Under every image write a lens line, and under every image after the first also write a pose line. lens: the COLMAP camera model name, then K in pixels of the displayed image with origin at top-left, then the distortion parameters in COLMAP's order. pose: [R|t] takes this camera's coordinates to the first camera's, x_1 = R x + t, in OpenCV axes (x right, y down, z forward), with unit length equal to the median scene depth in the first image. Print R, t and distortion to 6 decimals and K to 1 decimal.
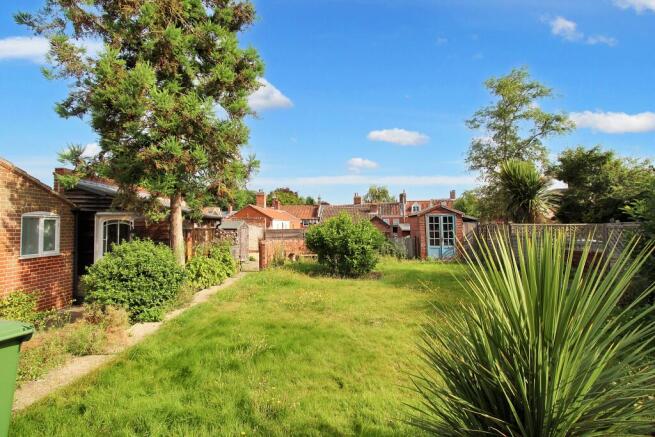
lens RADIAL K [[300.1, 0, 327.5], [0, 300.1, 216.7], [0, 0, 1]] dist [0.000703, 0.000032]
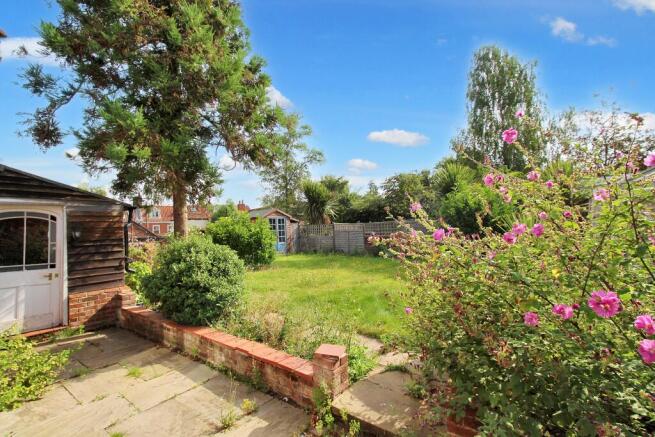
lens RADIAL K [[300.1, 0, 327.9], [0, 300.1, 220.3], [0, 0, 1]] dist [0.000703, 0.000032]
pose [[0.633034, 0.006448, 0.774097, -0.445126], [0.004969, 0.999911, -0.012392, 0.022546], [-0.774108, 0.011691, 0.632946, 0.056585]]
